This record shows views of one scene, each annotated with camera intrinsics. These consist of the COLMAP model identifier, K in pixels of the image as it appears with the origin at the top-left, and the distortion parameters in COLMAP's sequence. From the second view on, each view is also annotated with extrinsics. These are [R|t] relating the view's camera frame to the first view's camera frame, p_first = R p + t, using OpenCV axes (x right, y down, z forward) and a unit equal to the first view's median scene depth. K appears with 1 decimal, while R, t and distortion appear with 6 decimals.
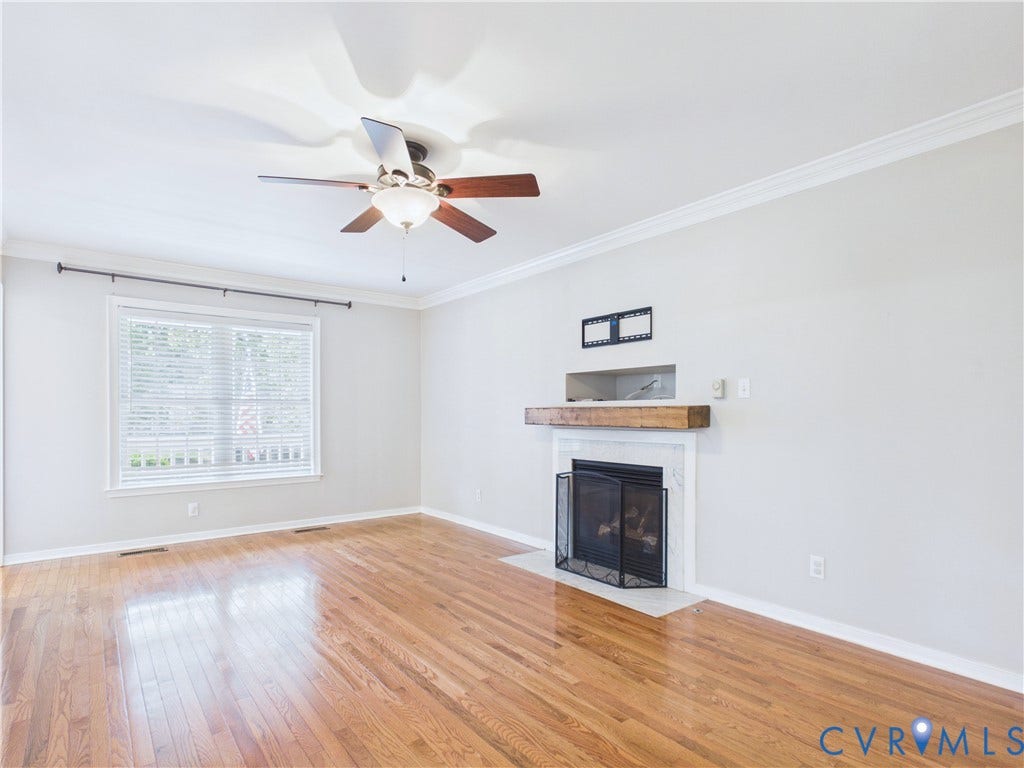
lens RADIAL K [[542.4, 0, 512.1], [0, 542.4, 418.1], [0, 0, 1]] dist [-0.002170, -0.000188]
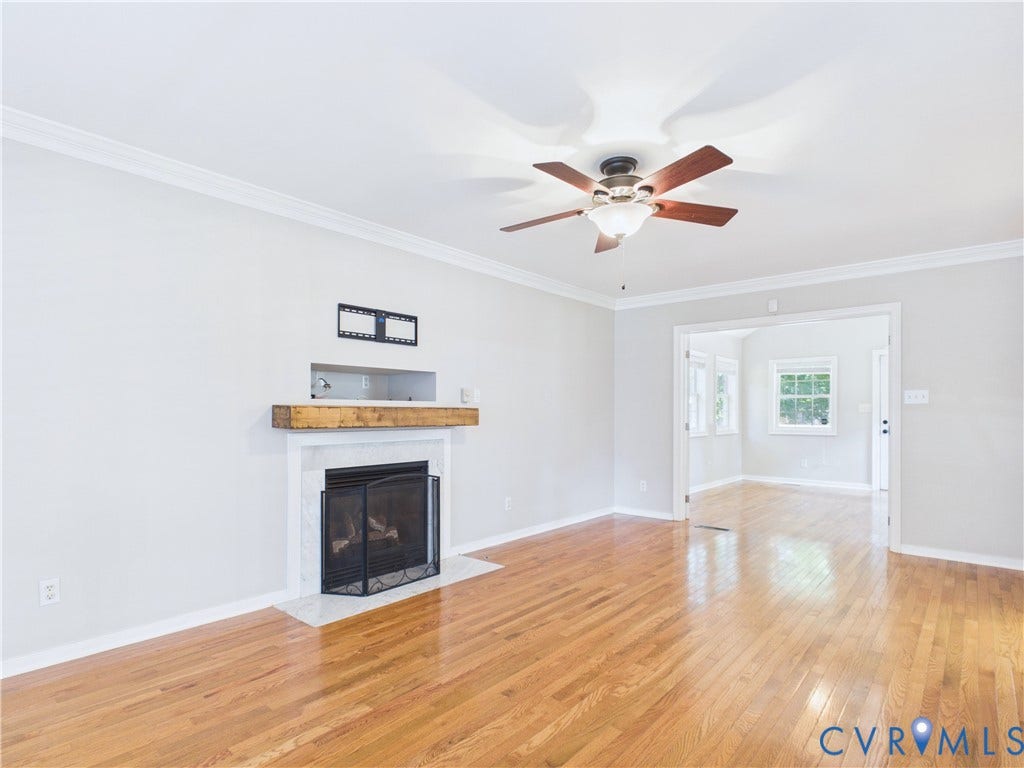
lens RADIAL K [[544.9, 0, 511.3], [0, 544.9, 413.7], [0, 0, 1]] dist [-0.001513, -0.000476]
pose [[-0.200282, -0.003268, 0.979733, -0.847927], [0.006316, 0.999969, 0.004627, -0.011782], [-0.979718, 0.007115, -0.200255, 1.012333]]
